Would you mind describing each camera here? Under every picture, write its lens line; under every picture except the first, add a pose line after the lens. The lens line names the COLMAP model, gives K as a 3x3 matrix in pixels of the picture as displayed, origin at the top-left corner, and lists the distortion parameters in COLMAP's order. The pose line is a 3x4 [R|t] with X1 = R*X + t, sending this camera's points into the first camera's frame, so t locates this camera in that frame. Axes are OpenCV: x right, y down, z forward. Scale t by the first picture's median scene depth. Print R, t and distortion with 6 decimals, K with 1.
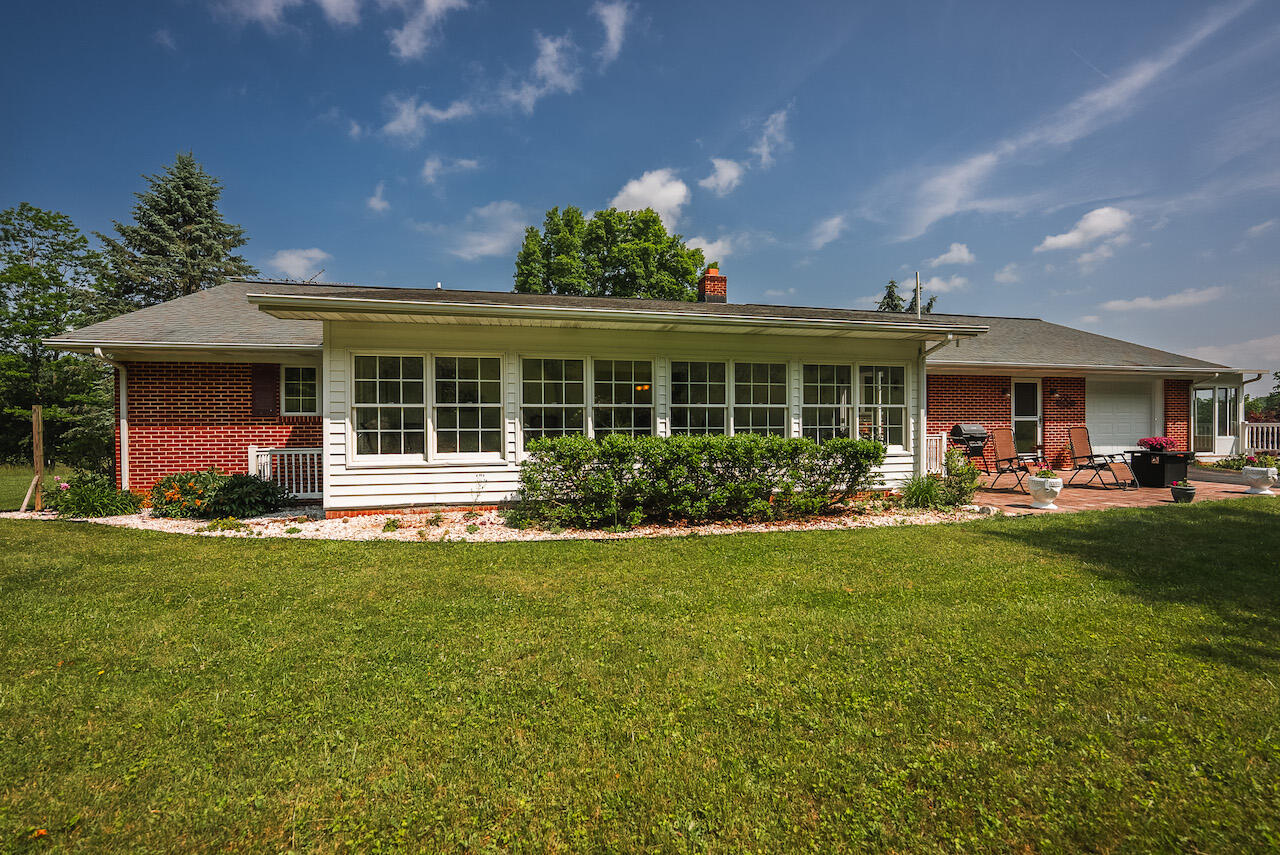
lens RADIAL K [[555.2, 0, 640.0], [0, 555.2, 427.5], [0, 0, 1]] dist [-0.021766, 0.000082]
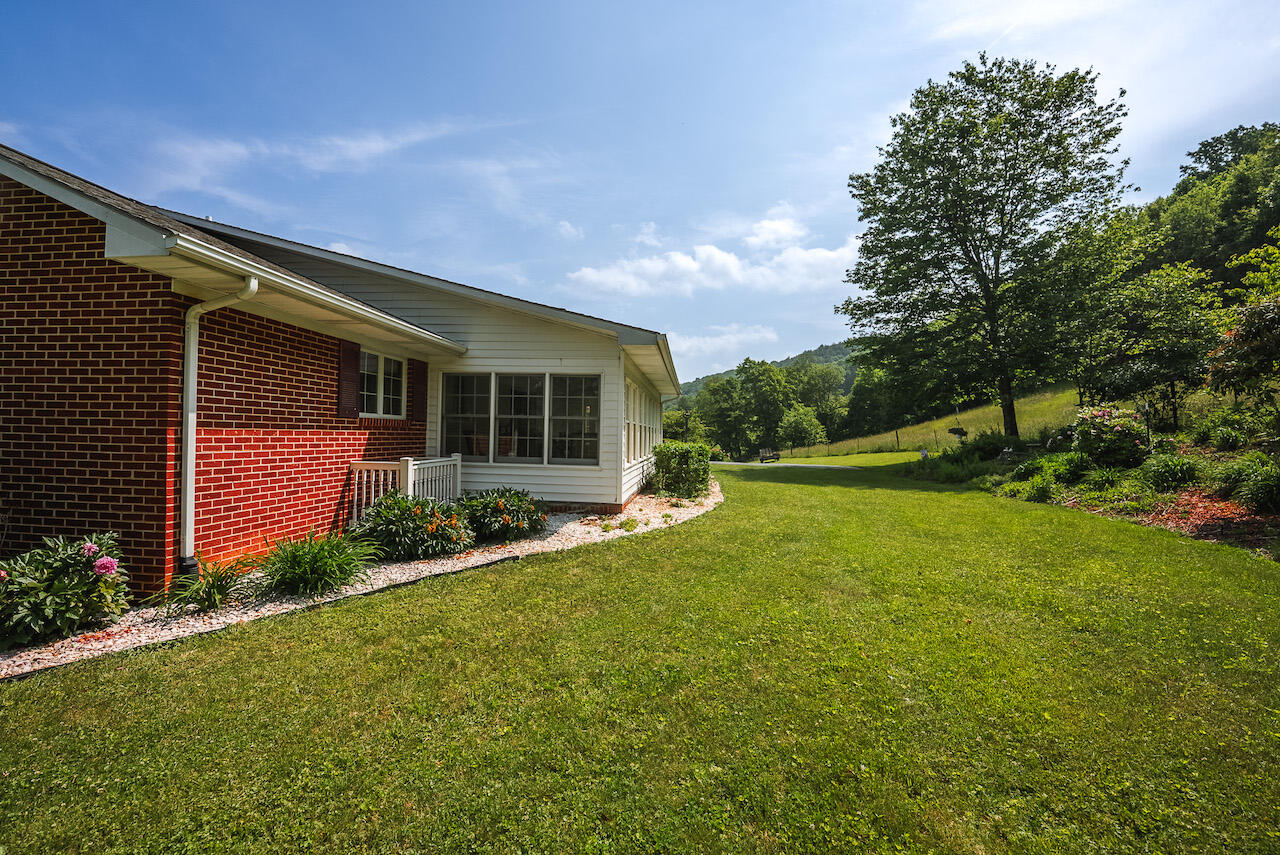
lens RADIAL K [[555.2, 0, 640.0], [0, 555.2, 427.5], [0, 0, 1]] dist [-0.021766, 0.000082]
pose [[0.318627, 0.021971, 0.947625, -1.040055], [-0.022668, 0.999622, -0.015555, -0.004263], [-0.947609, -0.016524, 0.319005, 0.334657]]
